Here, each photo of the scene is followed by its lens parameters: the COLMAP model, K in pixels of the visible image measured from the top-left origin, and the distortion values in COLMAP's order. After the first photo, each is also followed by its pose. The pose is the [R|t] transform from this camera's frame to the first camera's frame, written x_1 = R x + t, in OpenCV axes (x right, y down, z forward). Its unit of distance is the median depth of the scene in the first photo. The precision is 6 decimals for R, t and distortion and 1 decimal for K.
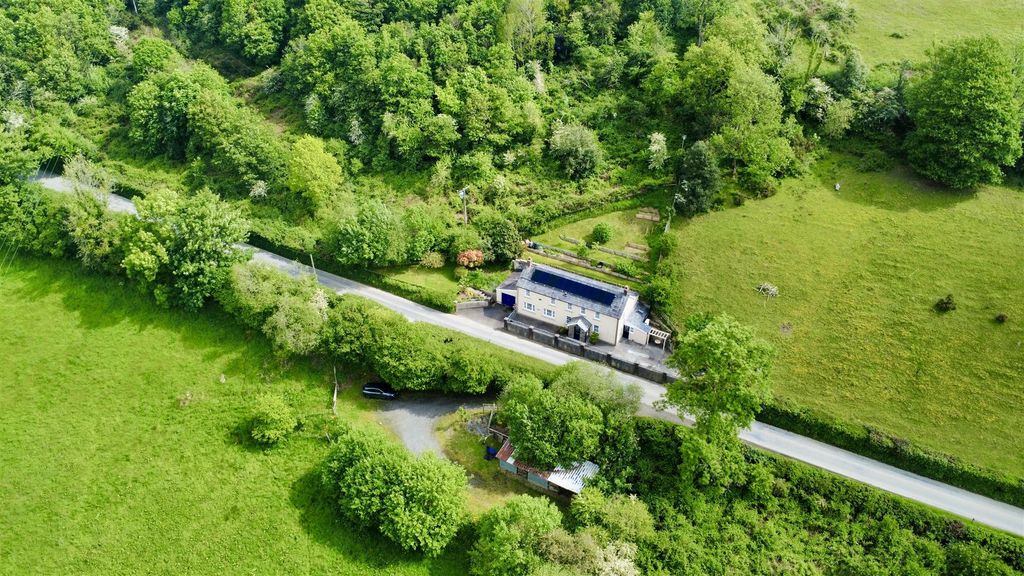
lens RADIAL K [[768.9, 0, 510.2], [0, 768.9, 287.4], [0, 0, 1]] dist [0.003730, -0.002103]
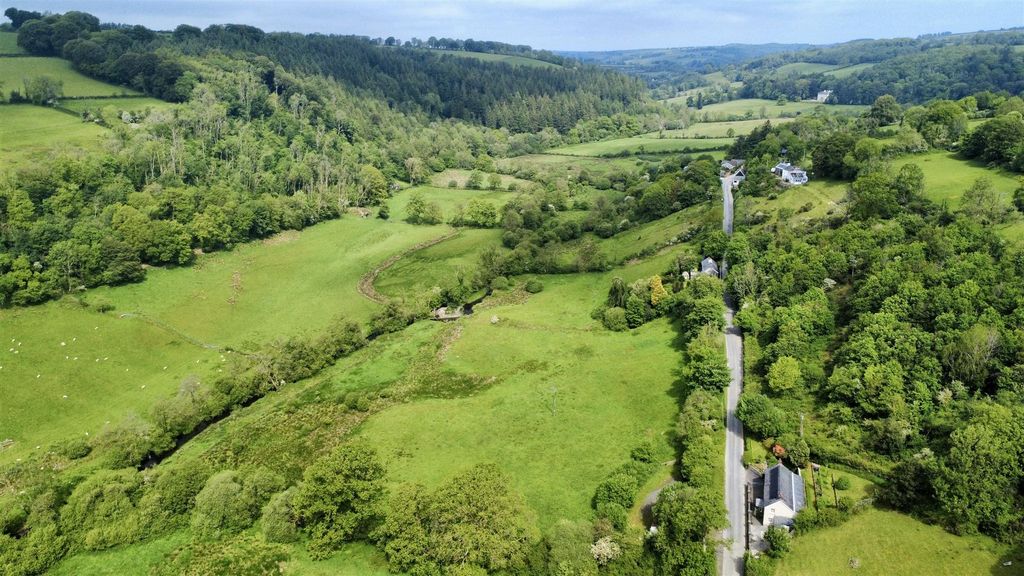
lens RADIAL K [[768.9, 0, 511.2], [0, 768.9, 288.4], [0, 0, 1]] dist [0.003730, -0.002103]
pose [[0.185240, 0.267361, -0.945624, 1.221459], [-0.523277, 0.841342, 0.135371, -0.238899], [0.831785, 0.469747, 0.295754, -0.082637]]
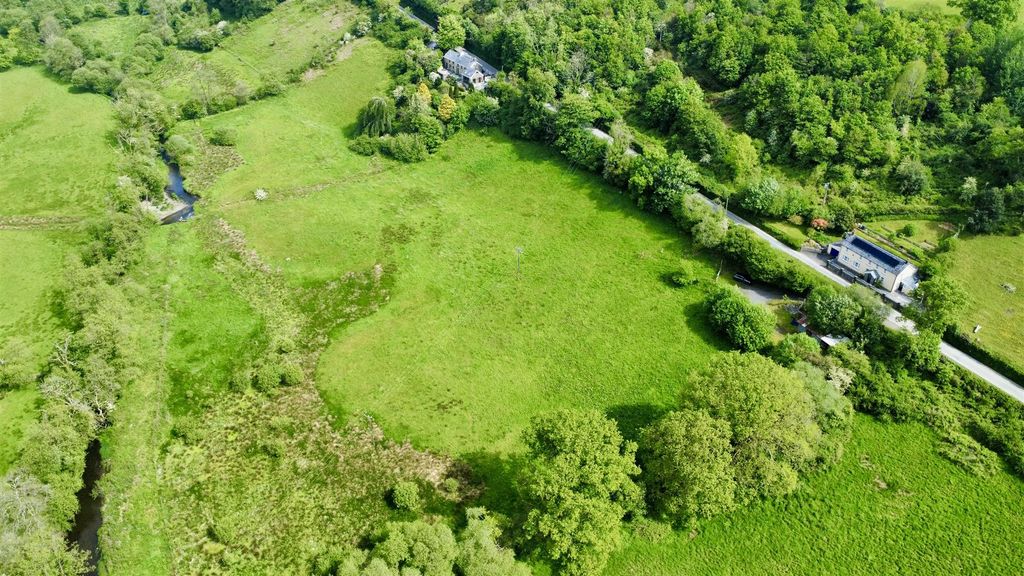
lens RADIAL K [[768.9, 0, 508.3], [0, 768.9, 286.9], [0, 0, 1]] dist [0.003730, -0.002103]
pose [[0.853185, 0.284172, -0.437402, 0.138892], [-0.284289, 0.956406, 0.066833, 0.169045], [0.437326, 0.067328, 0.896779, -0.768425]]
